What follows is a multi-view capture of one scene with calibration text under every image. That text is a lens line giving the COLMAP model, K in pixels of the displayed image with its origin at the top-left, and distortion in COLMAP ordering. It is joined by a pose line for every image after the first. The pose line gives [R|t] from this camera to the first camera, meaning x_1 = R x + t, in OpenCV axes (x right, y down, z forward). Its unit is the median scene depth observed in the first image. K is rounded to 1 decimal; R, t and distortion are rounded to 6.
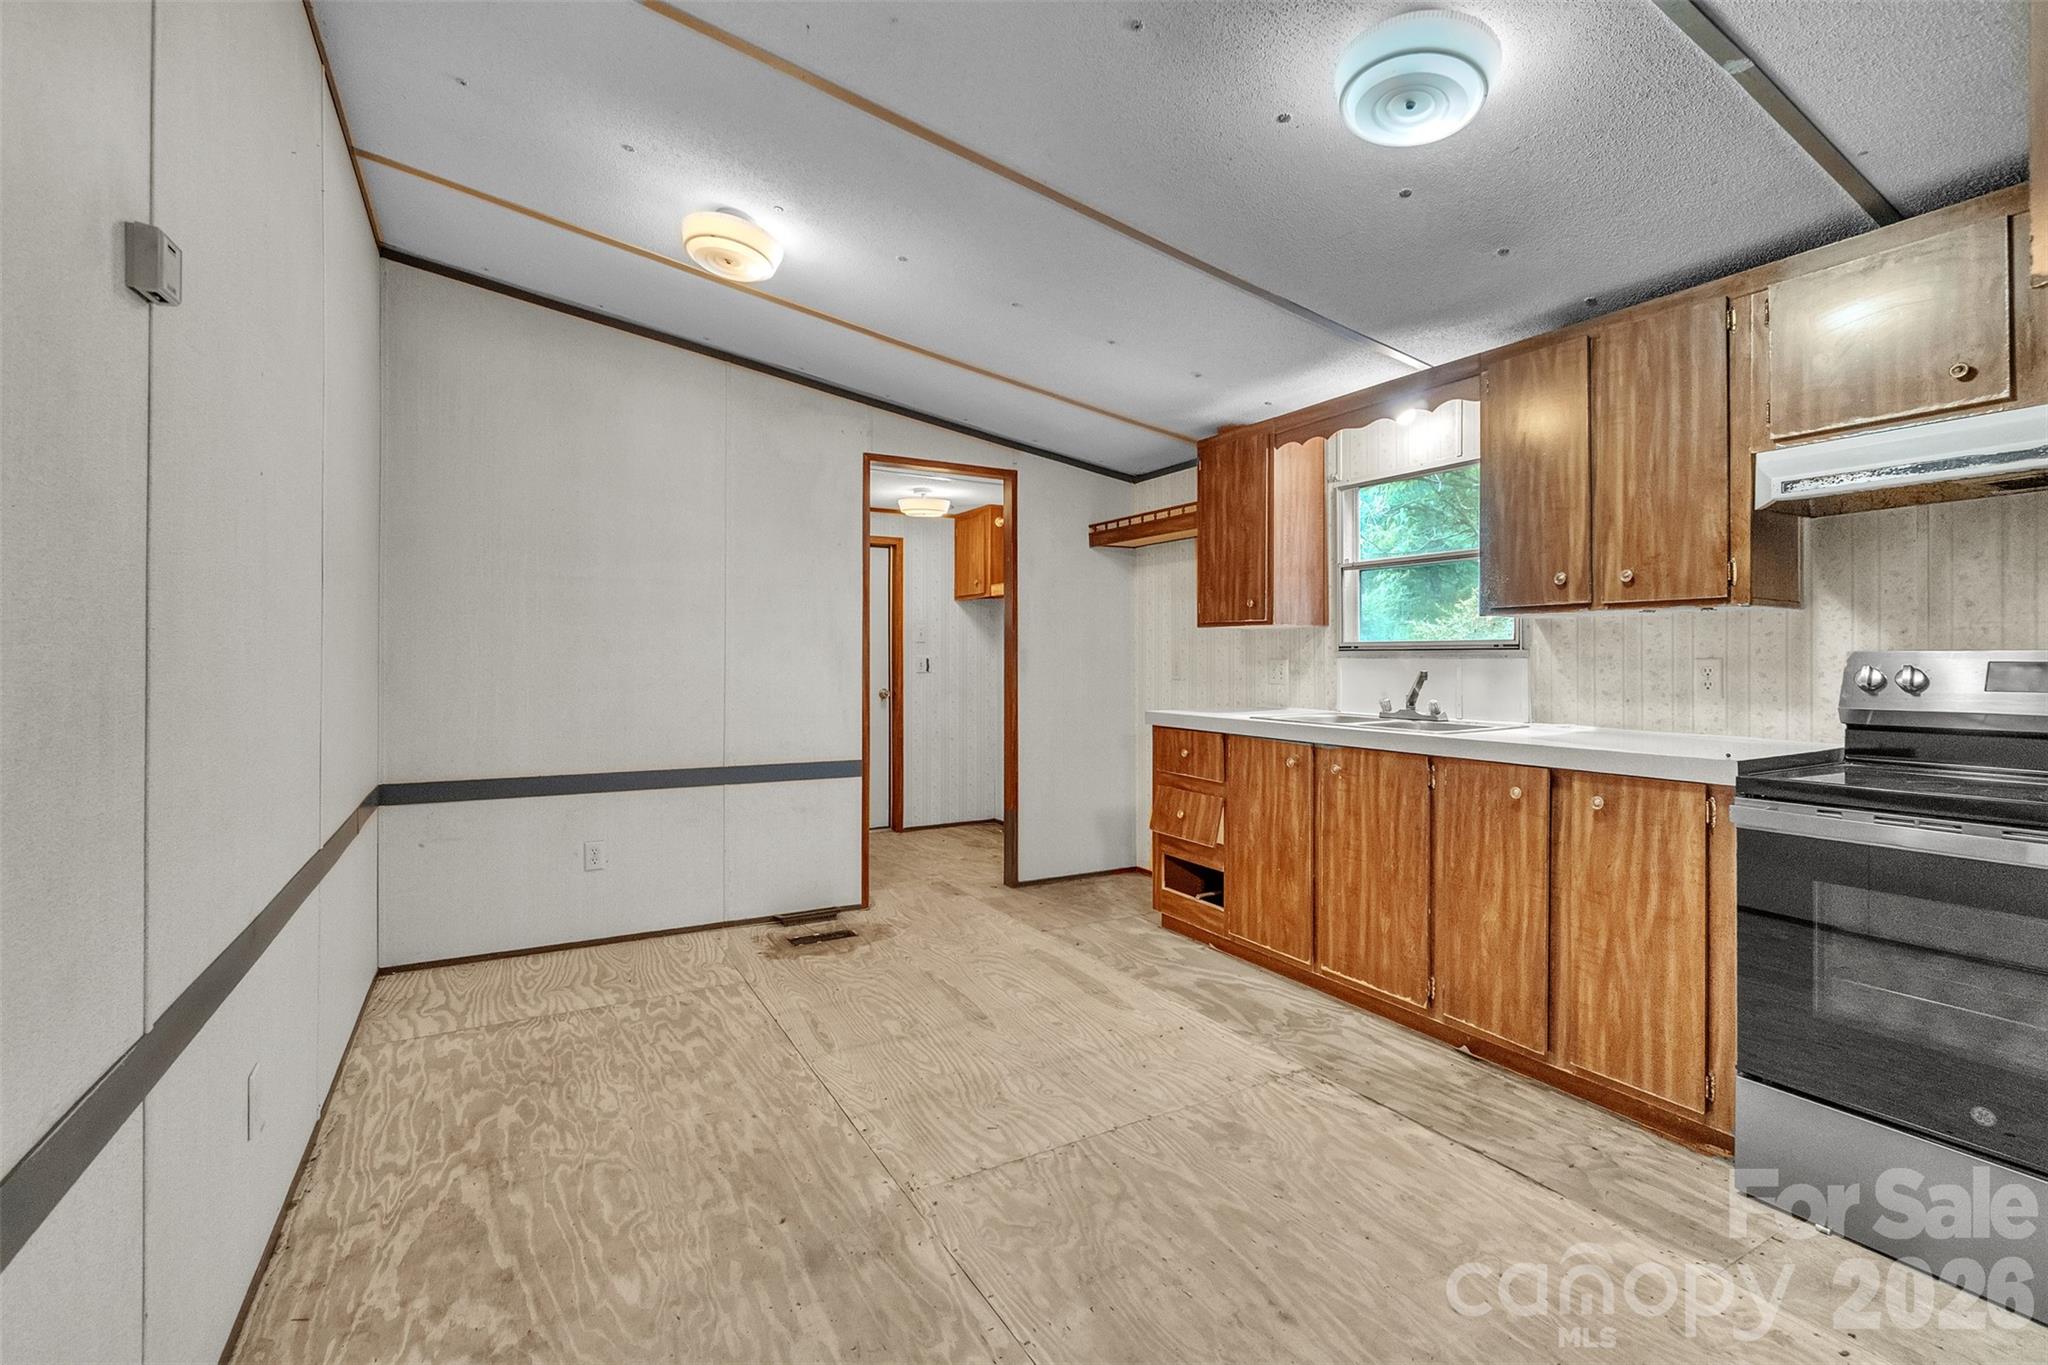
lens RADIAL K [[884.8, 0, 1013.3], [0, 884.8, 678.6], [0, 0, 1]] dist [-0.002366, -0.000122]
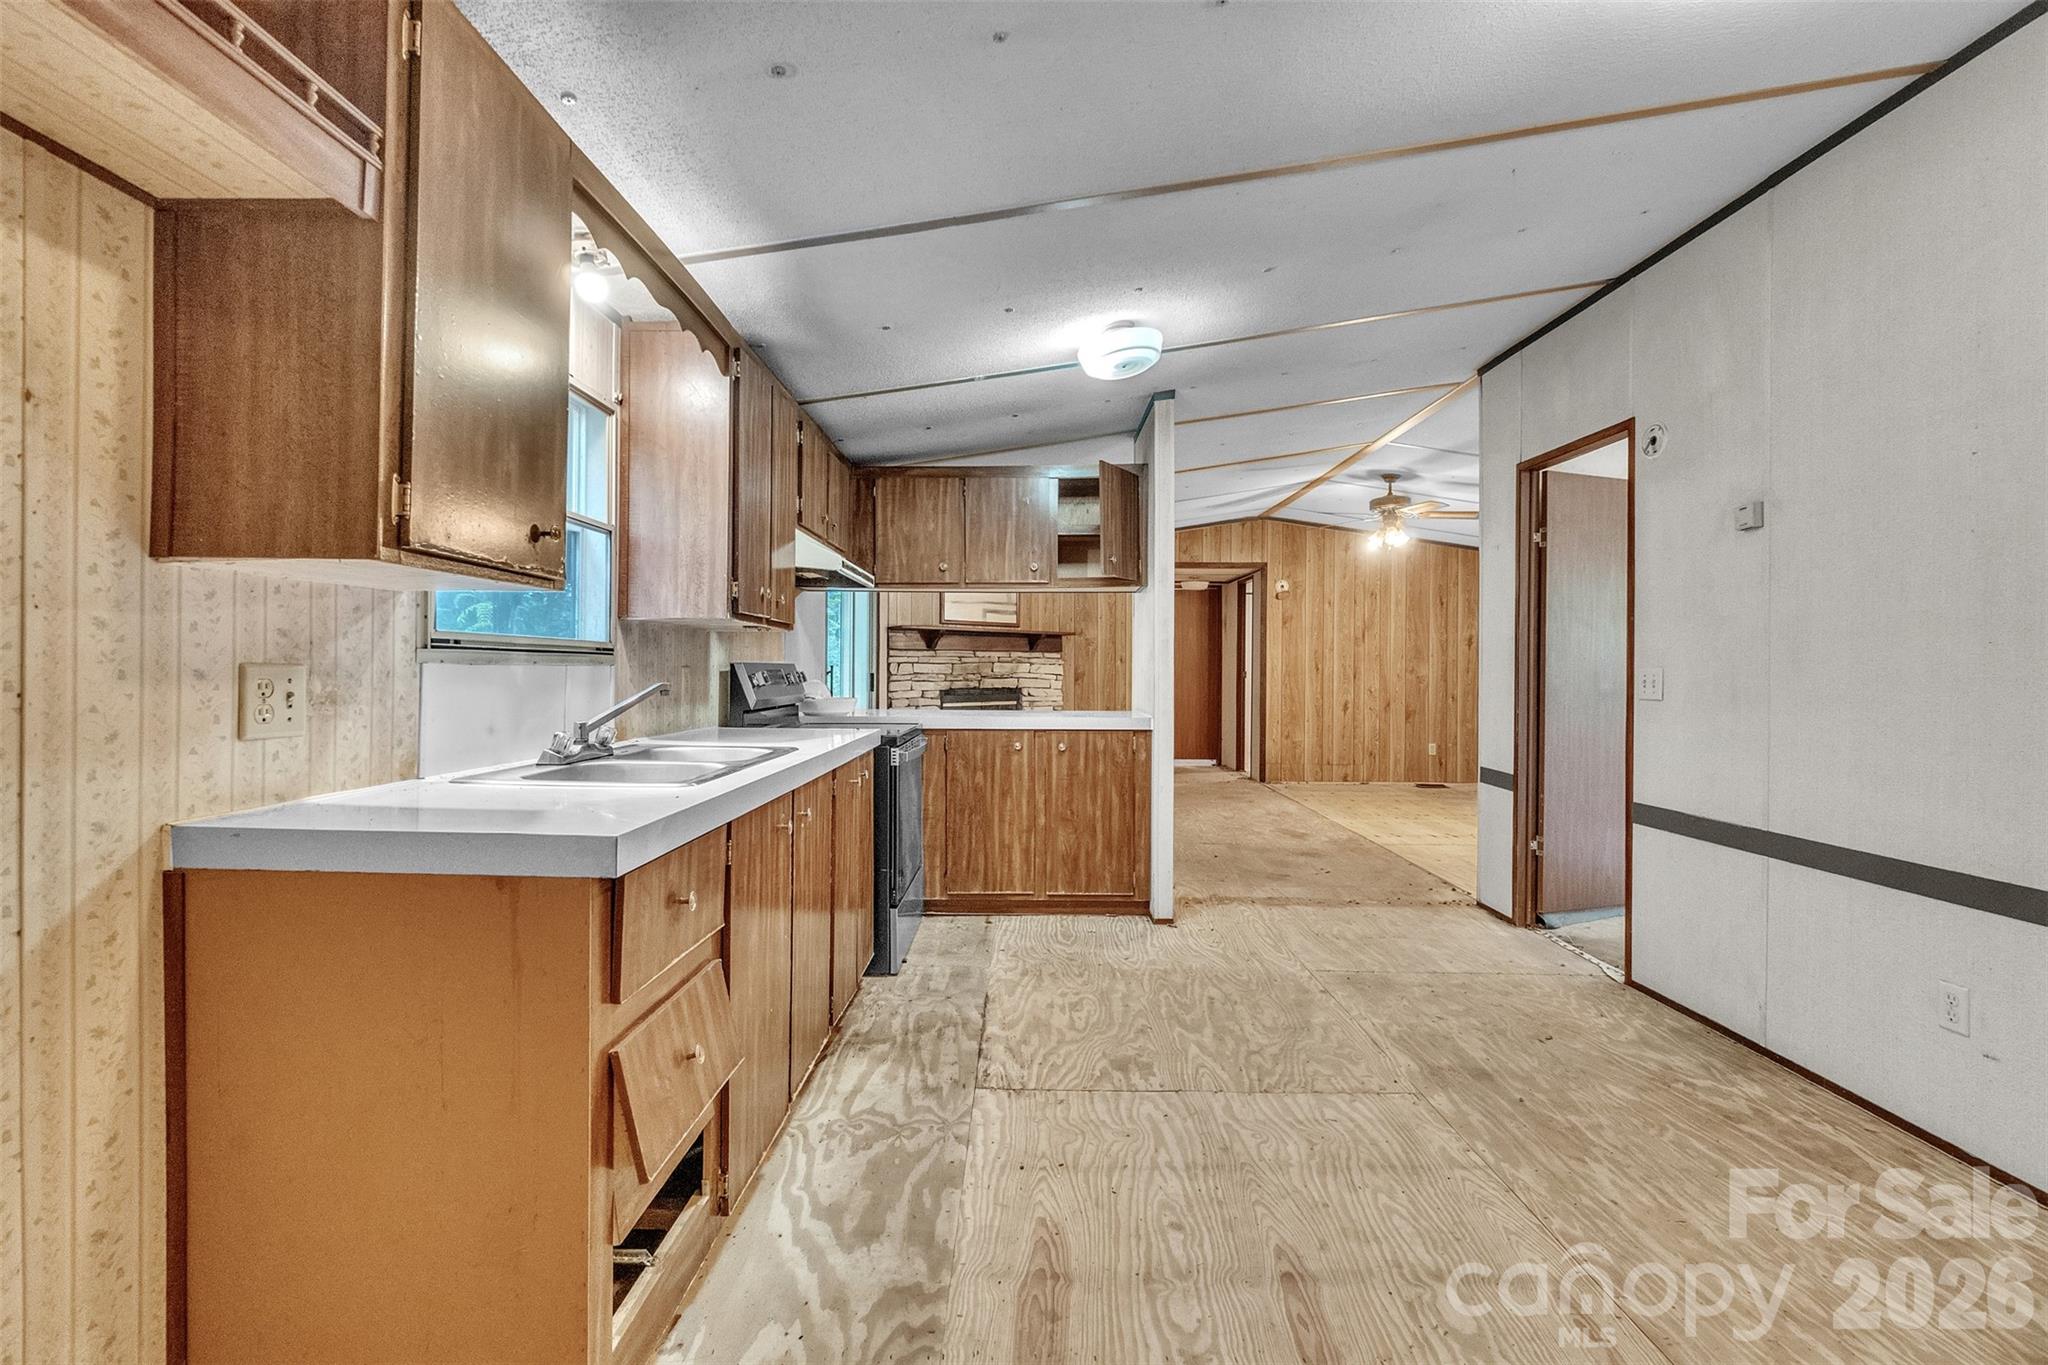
lens RADIAL K [[889.9, 0, 1016.2], [0, 889.9, 666.8], [0, 0, 1]] dist [-0.004111, -0.000466]
pose [[-0.864228, -0.004470, 0.503080, -0.221054], [0.003675, 0.999878, 0.015197, -0.043443], [-0.503087, 0.014983, -0.864106, 2.032705]]
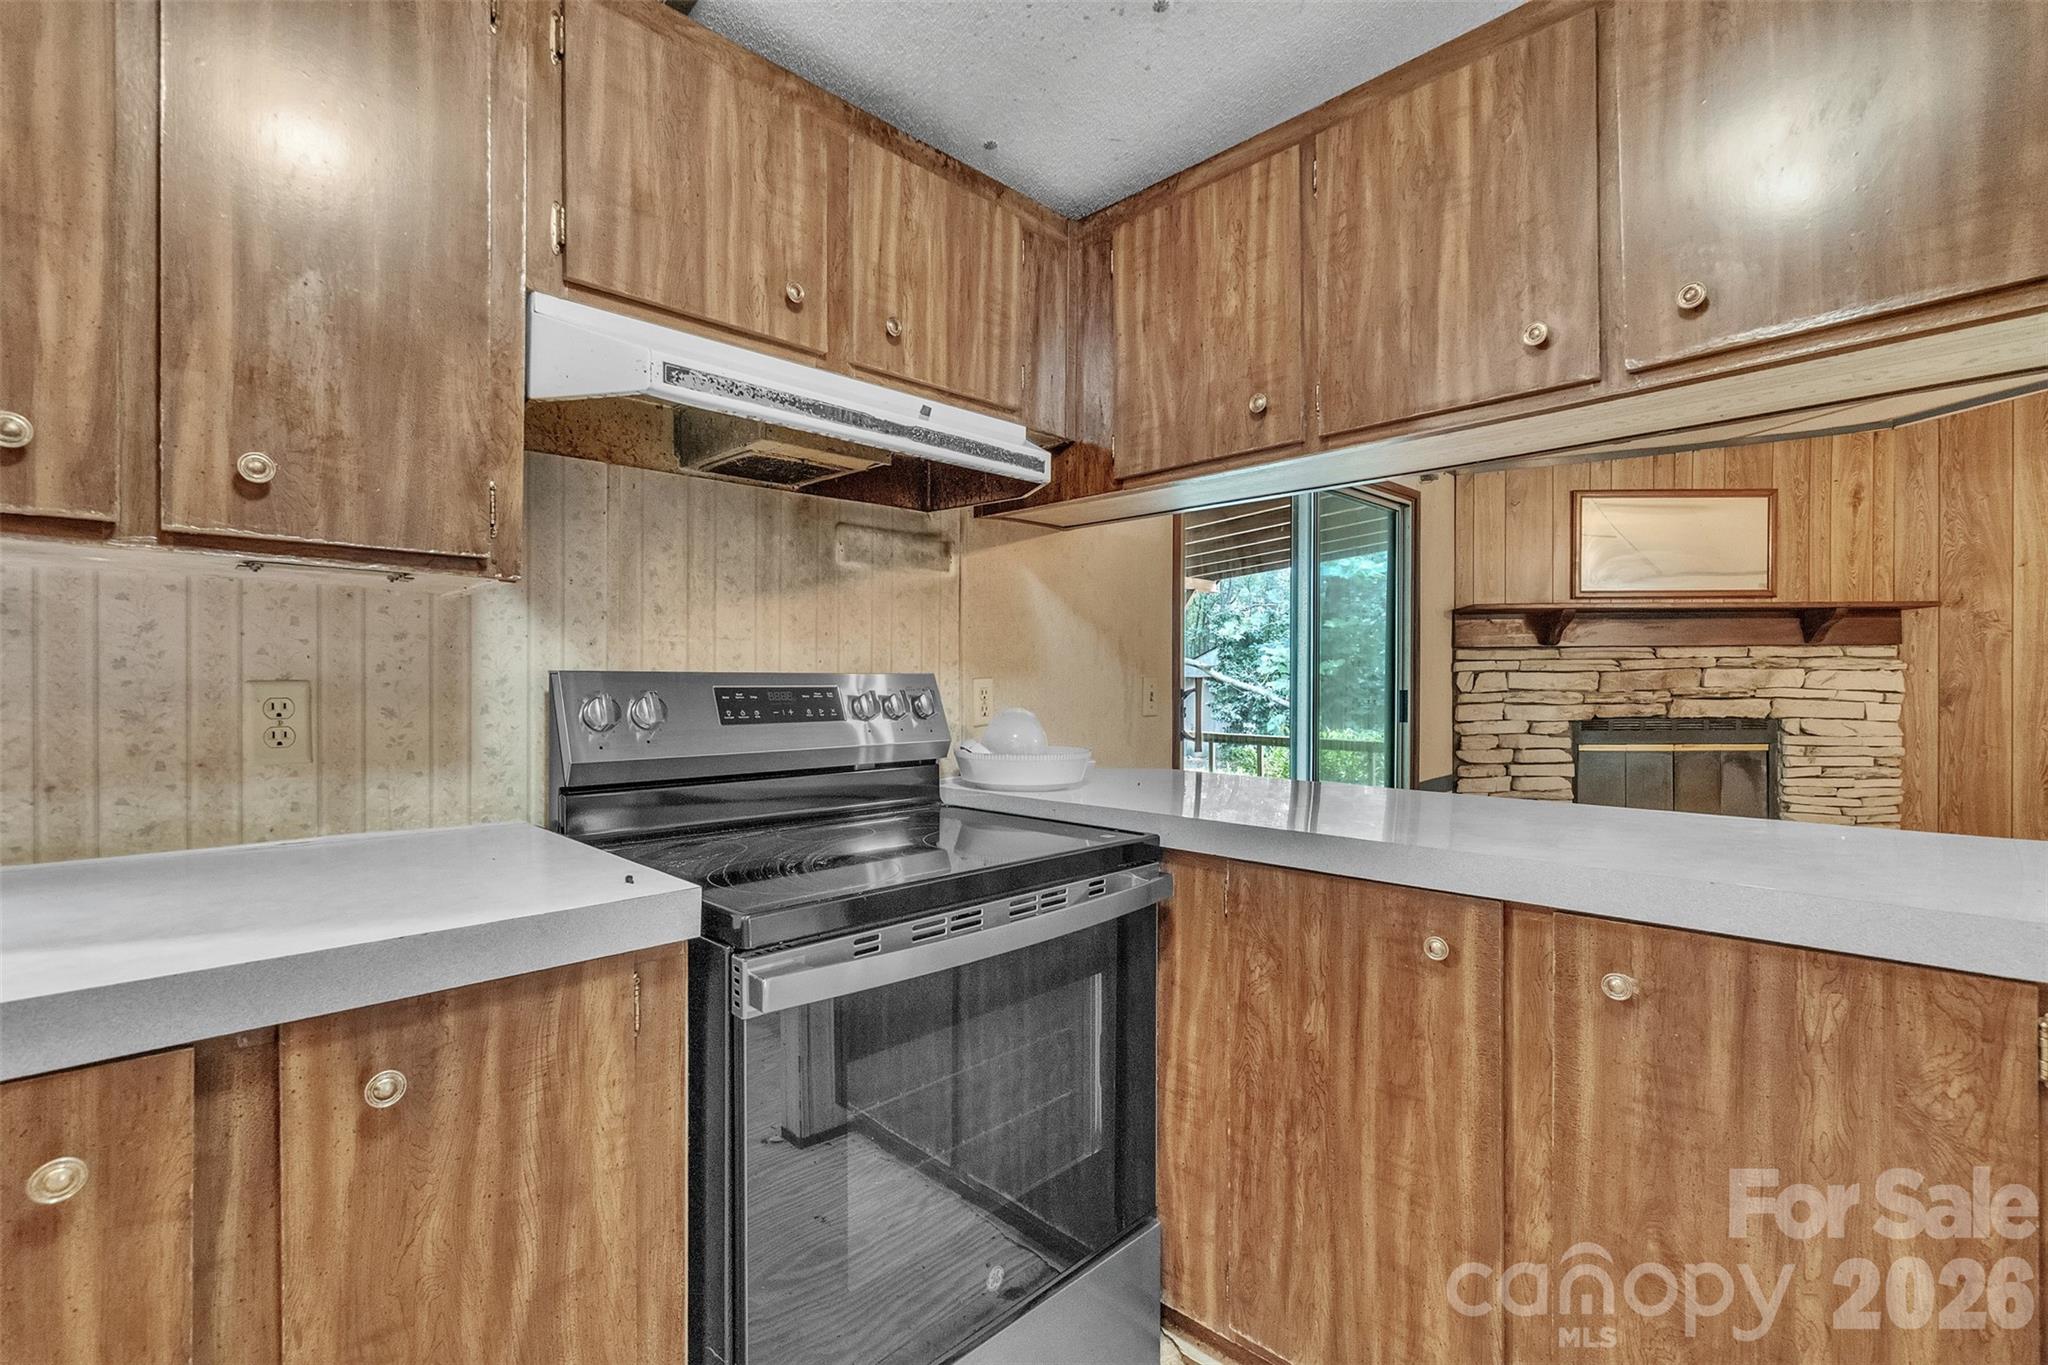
lens RADIAL K [[889.9, 0, 1010.3], [0, 889.9, 684.0], [0, 0, 1]] dist [-0.004111, -0.000466]
pose [[-0.252090, -0.003867, 0.967696, 0.248144], [0.020263, 0.999752, 0.009274, -0.020164], [-0.967492, 0.021947, -0.251949, 0.828097]]
